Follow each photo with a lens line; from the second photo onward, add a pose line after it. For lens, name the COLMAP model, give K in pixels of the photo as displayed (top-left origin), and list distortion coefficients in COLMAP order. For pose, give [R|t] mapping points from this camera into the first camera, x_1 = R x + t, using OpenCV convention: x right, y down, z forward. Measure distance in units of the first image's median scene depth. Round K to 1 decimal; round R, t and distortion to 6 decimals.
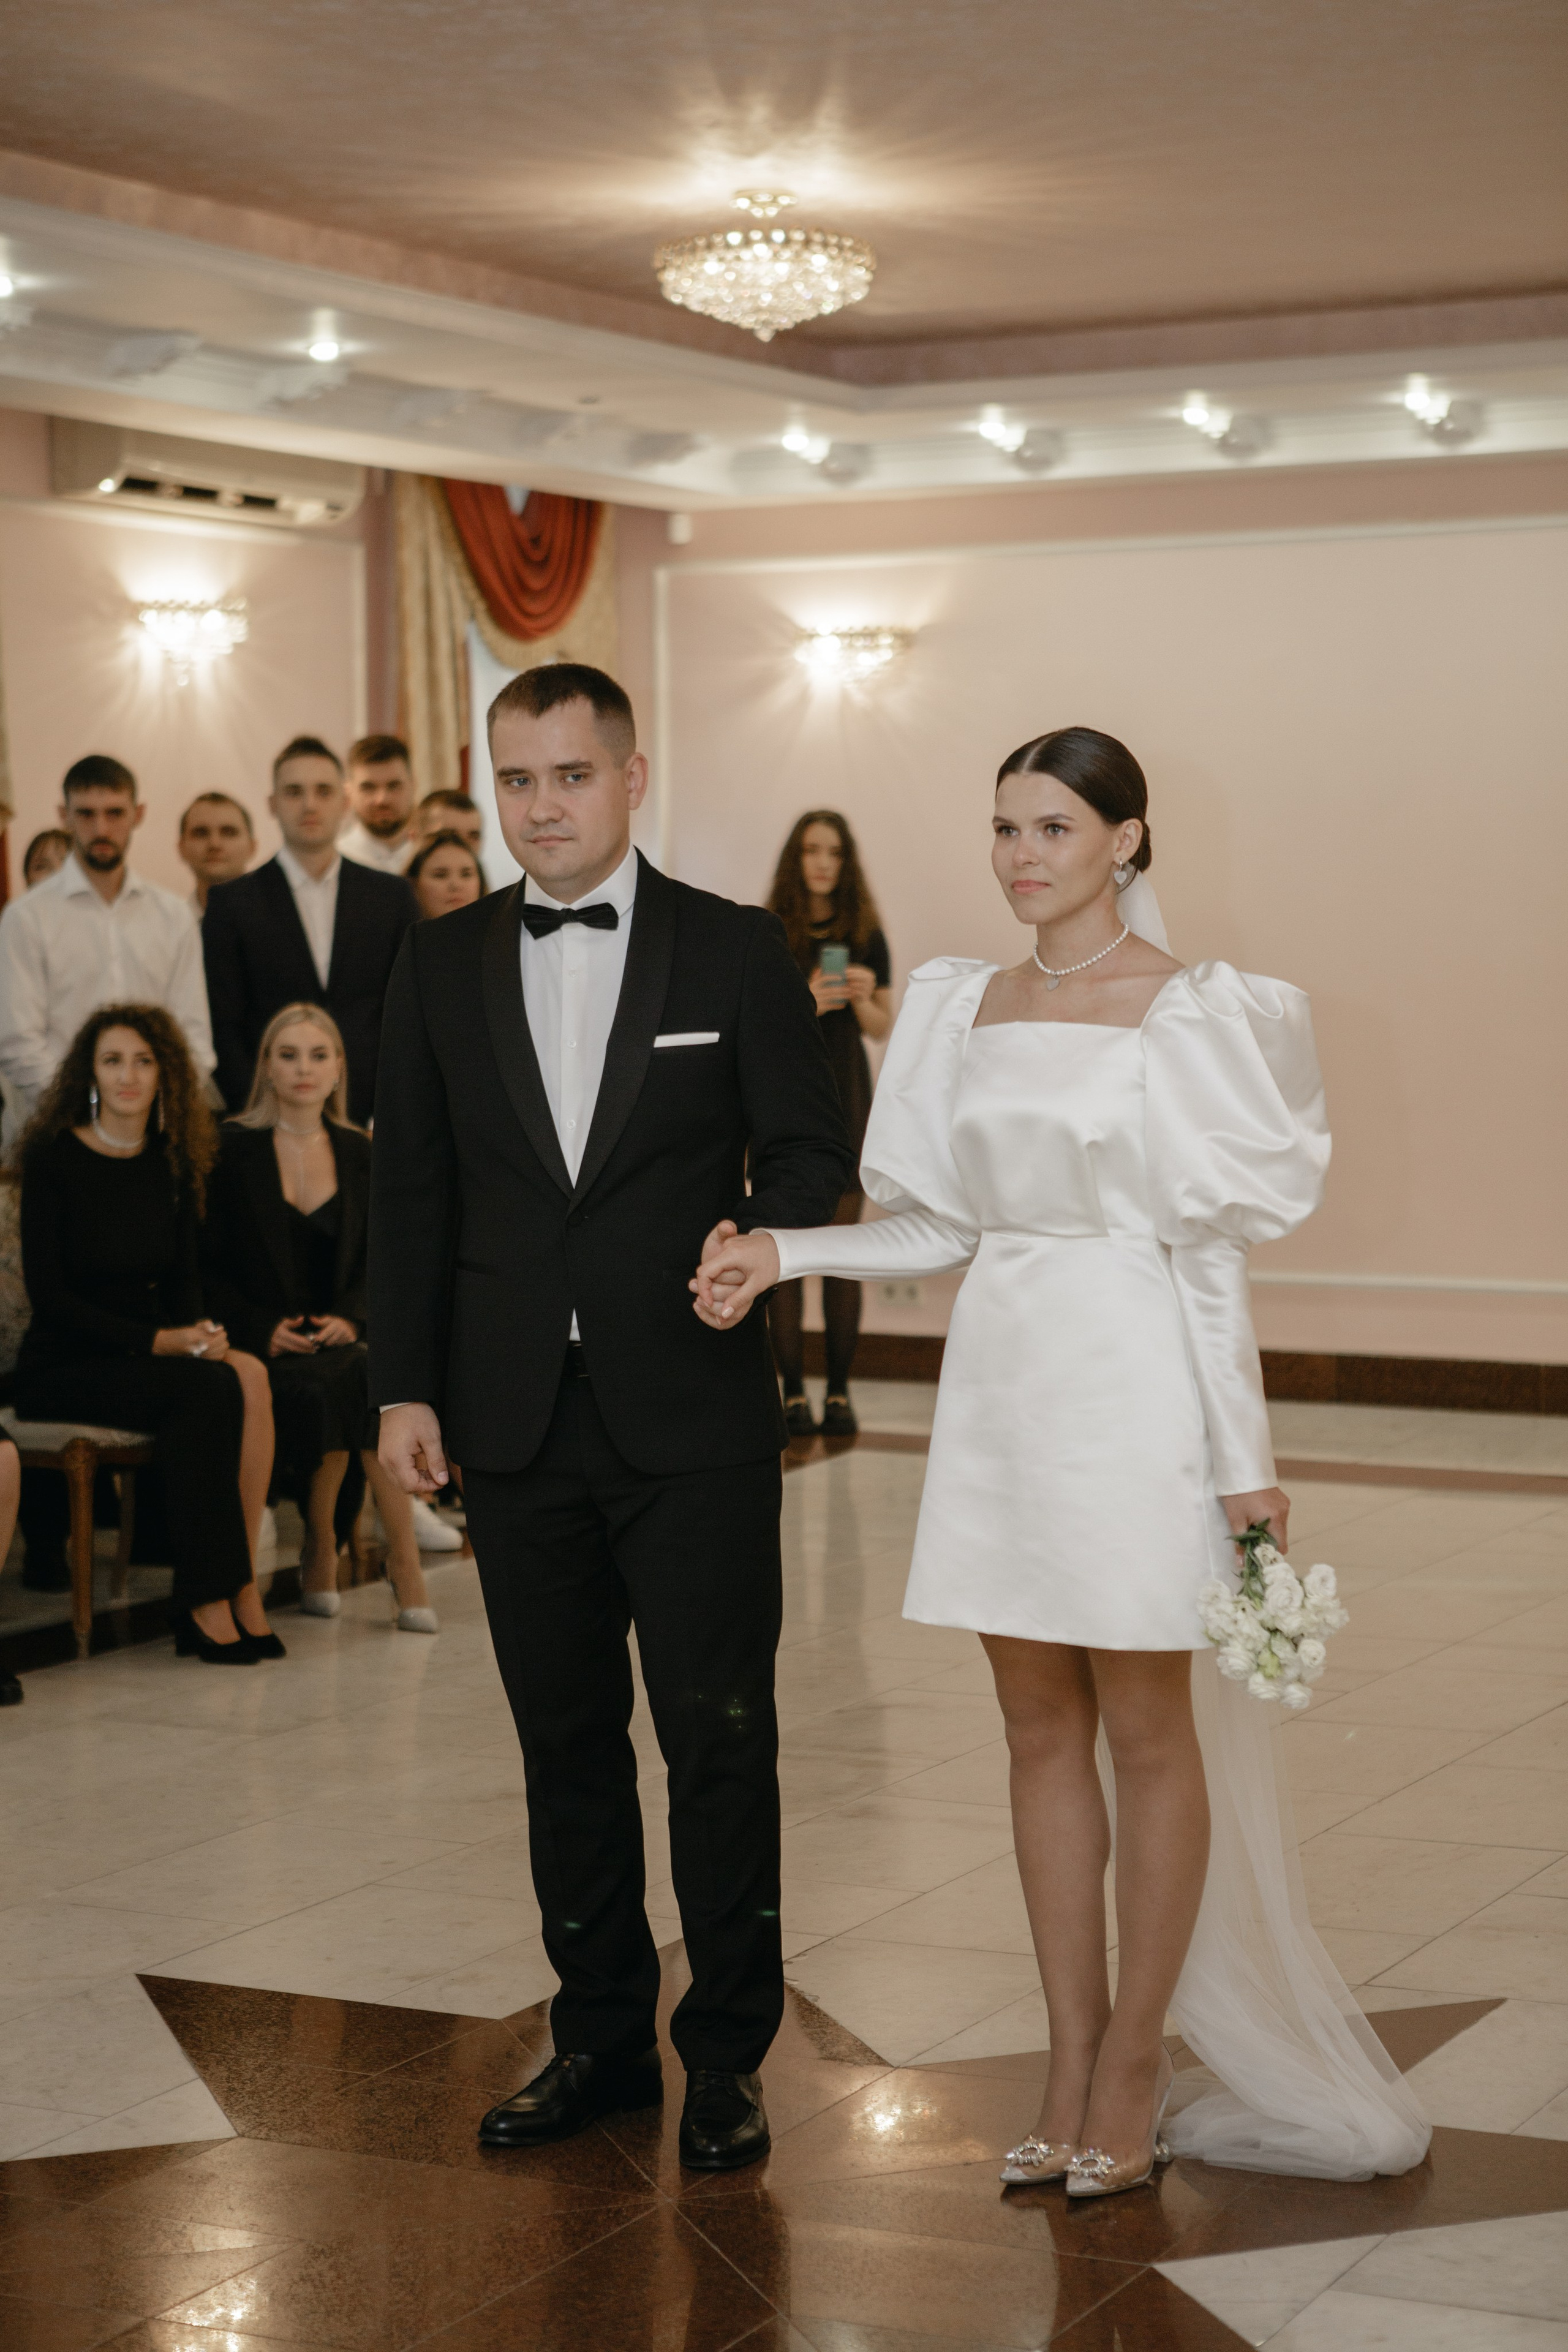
lens RADIAL K [[4407.5, 0, 784.0], [0, 4407.5, 1176.0], [0, 0, 1]] dist [0.128483, 0.402970]
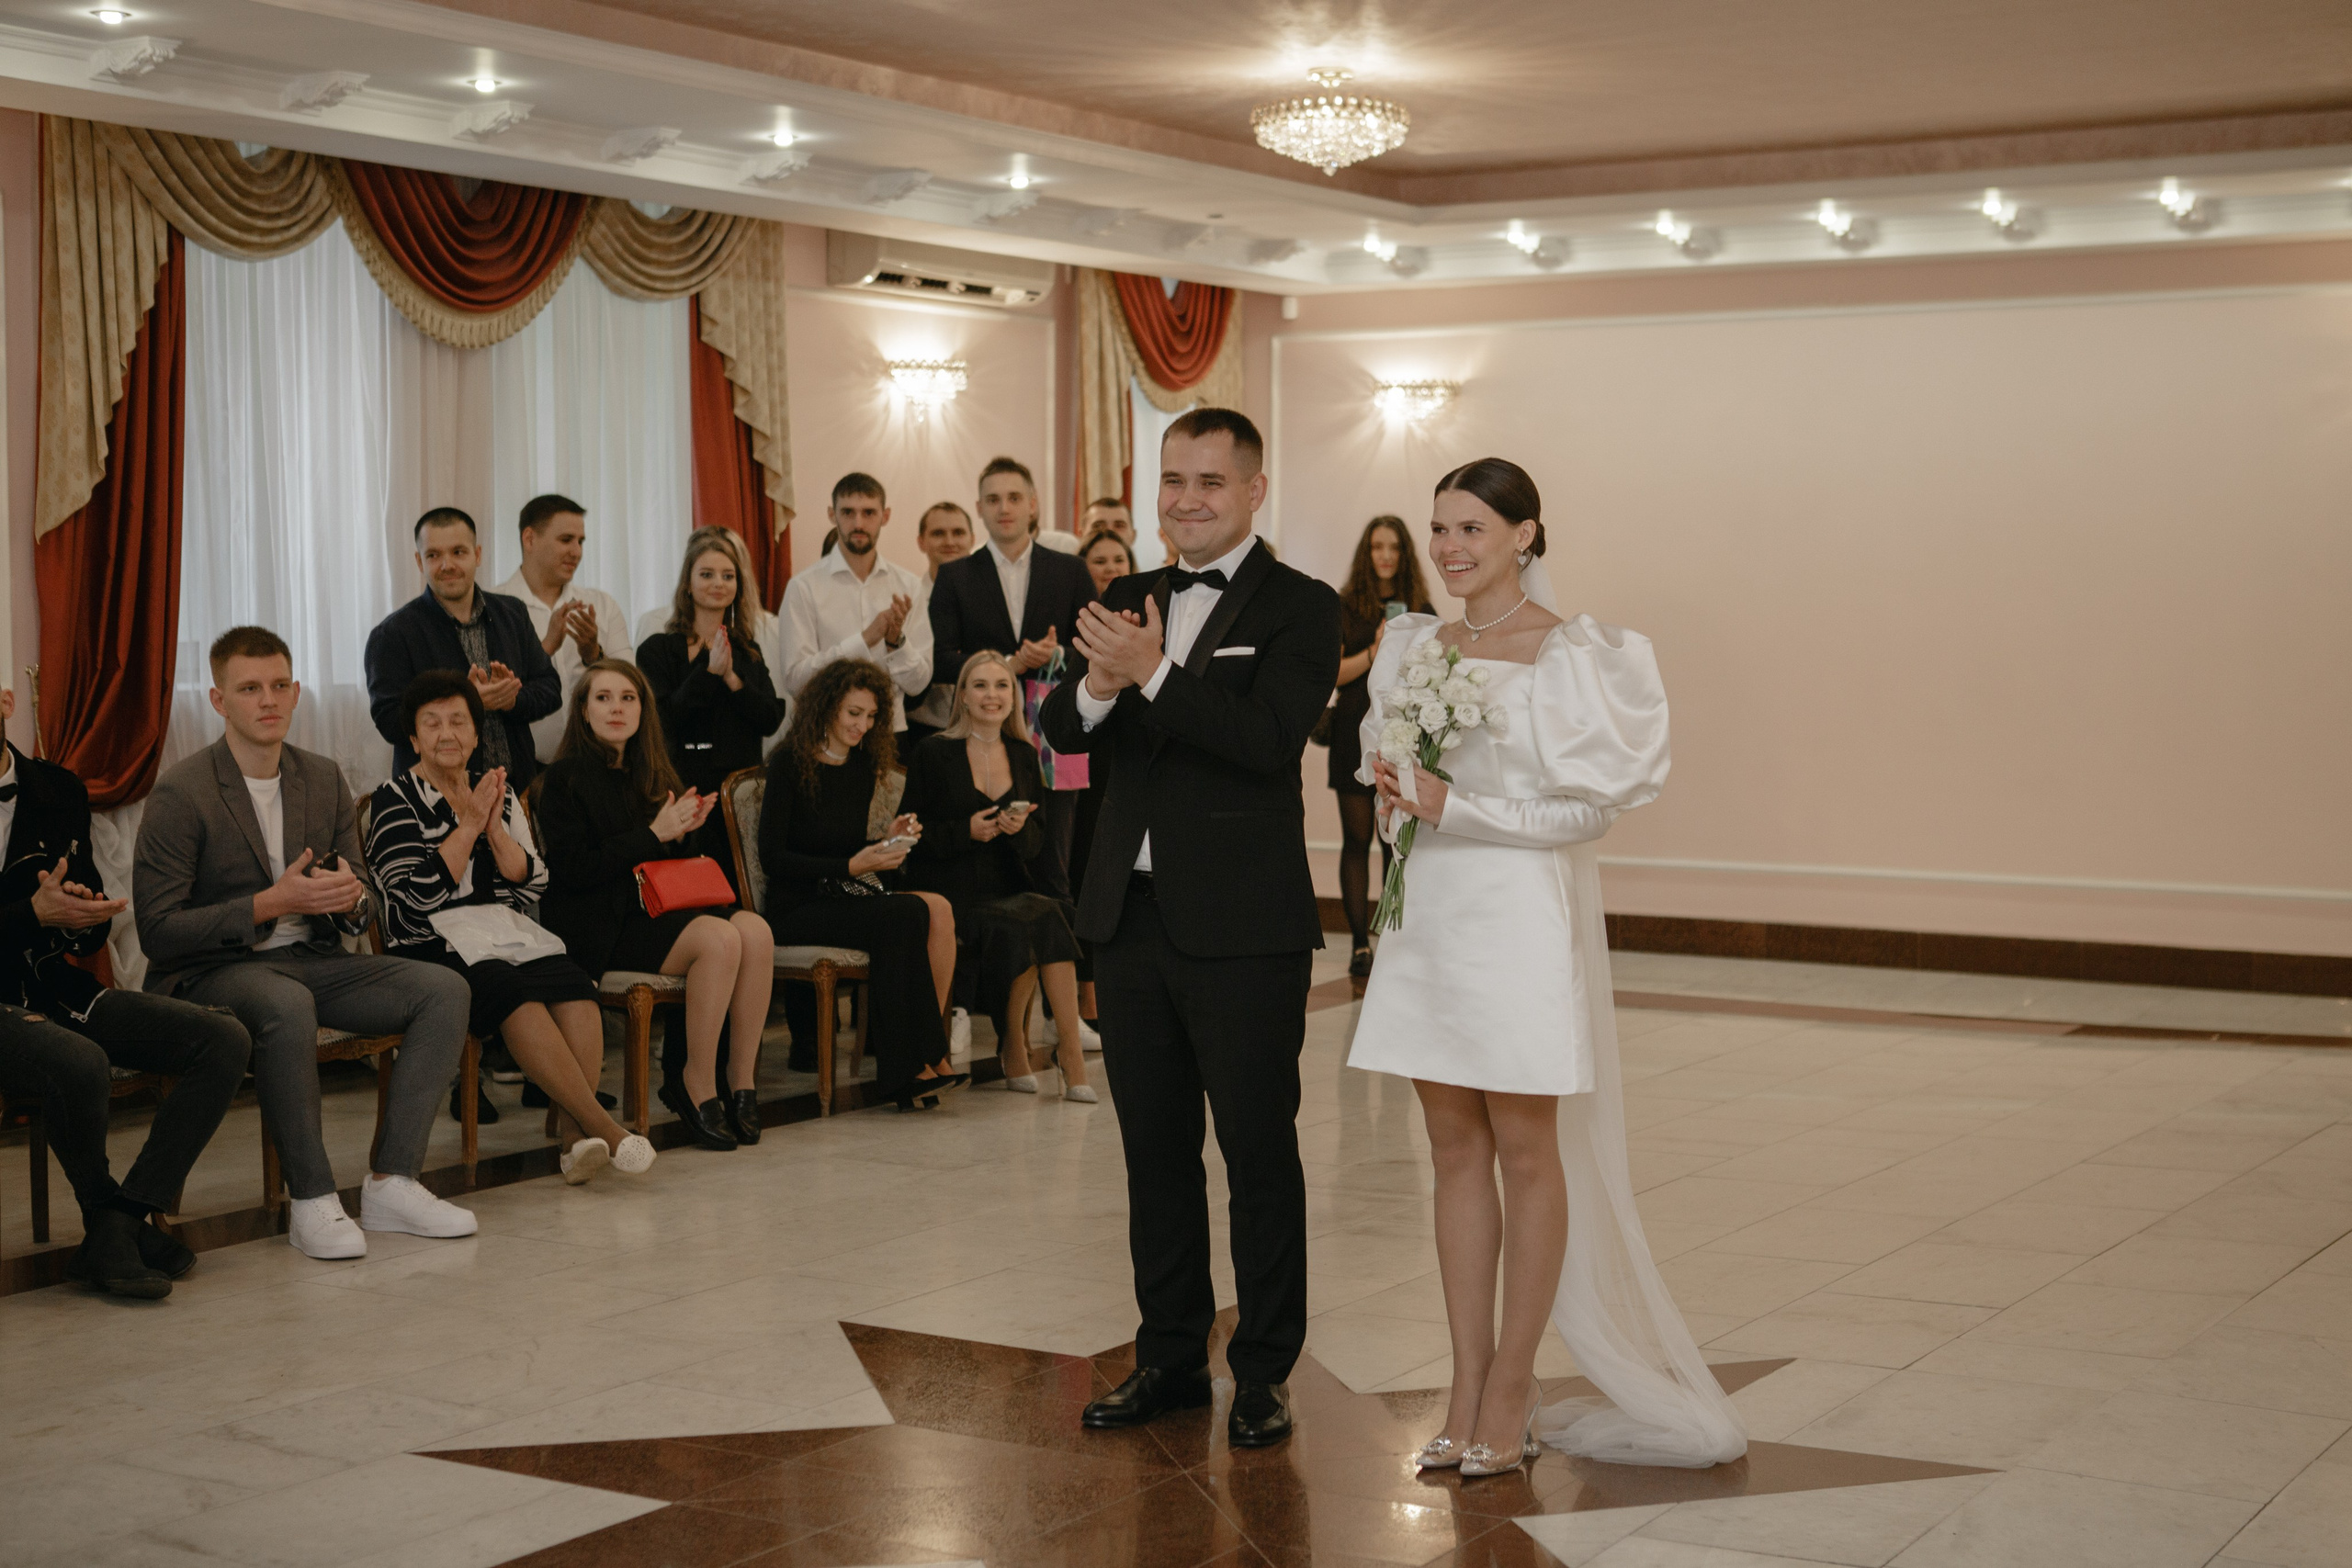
lens RADIAL K [[3388.9, 0, 1176.0], [0, 3388.9, 784.0], [0, 0, 1]] dist [0.008663, 0.017043]
pose [[0.997275, 0.013440, -0.072543, 0.022819], [-0.013775, 0.999897, -0.004125, 0.005350], [0.072480, 0.005113, 0.997357, -0.048419]]
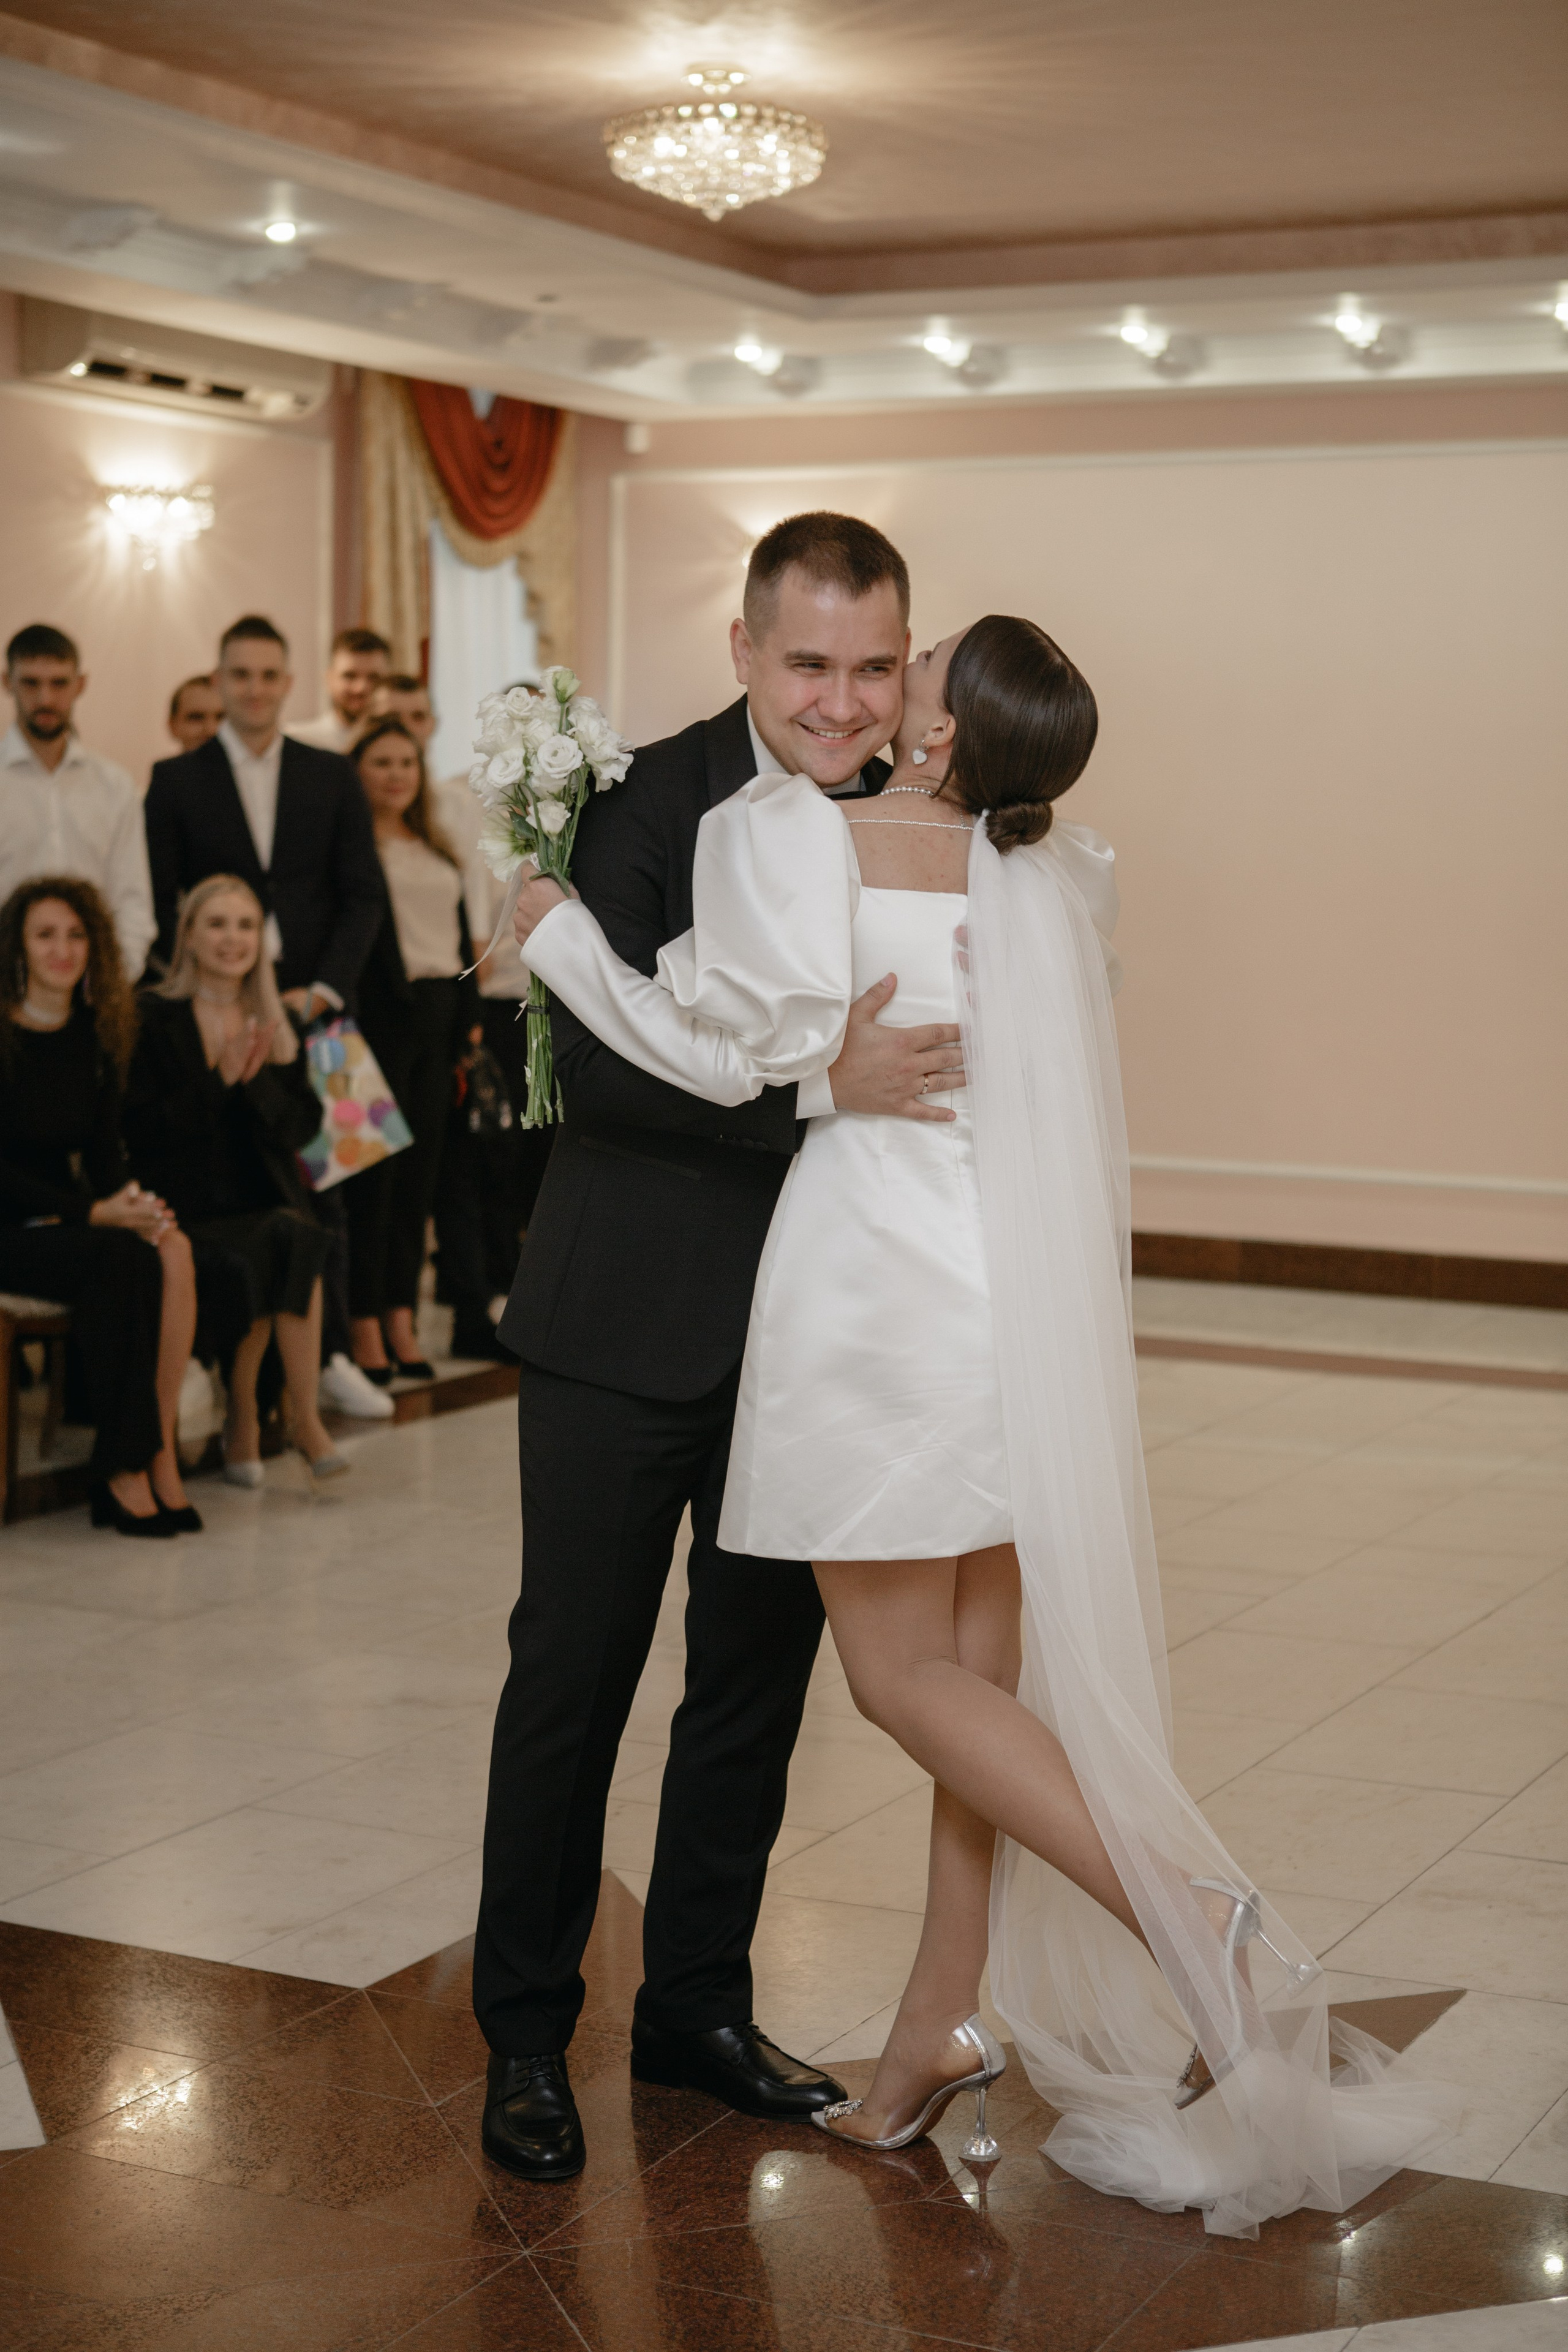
lens RADIAL K [[3711.1, 0, 784.0], [0, 3711.1, 1176.0], [0, 0, 1]] dist [0.046622, 0.083731]
pose [[0.999631, 0.023839, 0.013036, 0.004693], [-0.024270, 0.999127, 0.034002, -0.002429], [-0.012214, -0.034305, 0.999337, 0.132151]]
